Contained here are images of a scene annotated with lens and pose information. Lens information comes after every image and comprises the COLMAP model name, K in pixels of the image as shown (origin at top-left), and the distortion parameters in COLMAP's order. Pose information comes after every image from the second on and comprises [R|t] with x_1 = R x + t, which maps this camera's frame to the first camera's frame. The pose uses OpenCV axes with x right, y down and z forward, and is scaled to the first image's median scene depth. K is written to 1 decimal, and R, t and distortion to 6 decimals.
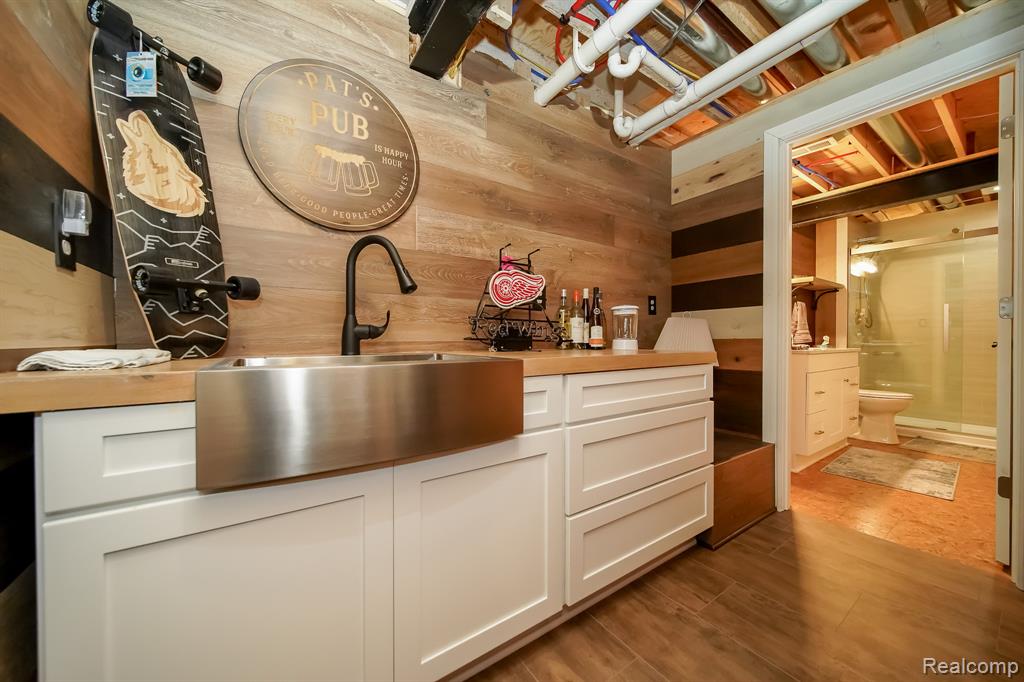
lens RADIAL K [[366.9, 0, 517.5], [0, 366.9, 342.9], [0, 0, 1]] dist [-0.002201, -0.000218]
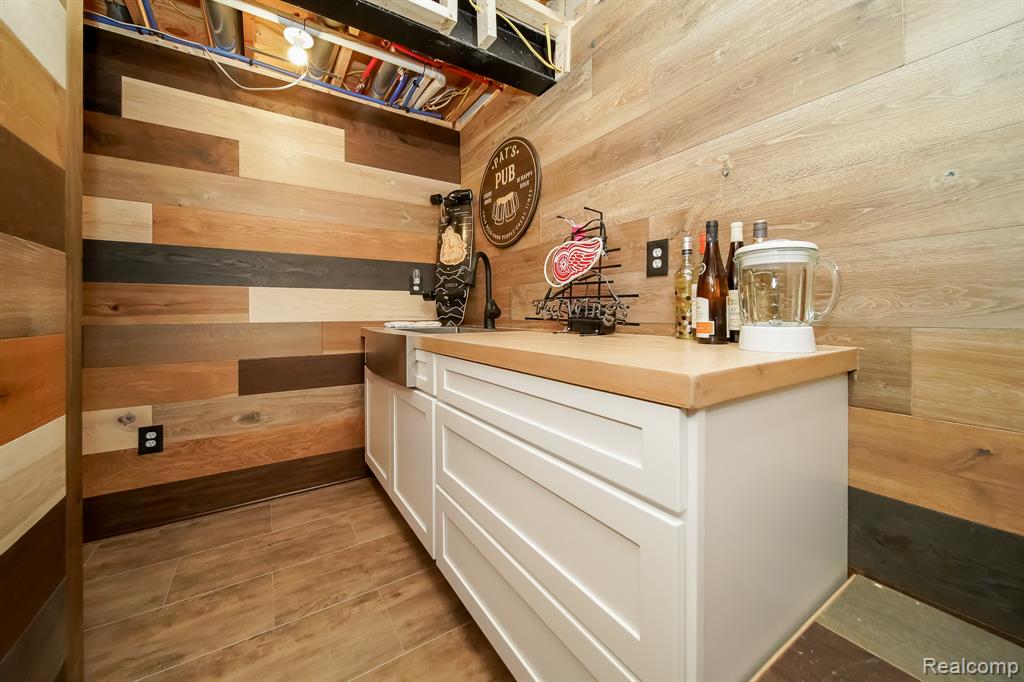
lens RADIAL K [[366.9, 0, 491.6], [0, 366.9, 311.8], [0, 0, 1]] dist [-0.002201, -0.000218]
pose [[-0.050972, -0.008835, -0.998661, 0.969894], [-0.014325, 0.999864, -0.008114, -0.022952], [0.998597, 0.013893, -0.051091, 0.951962]]
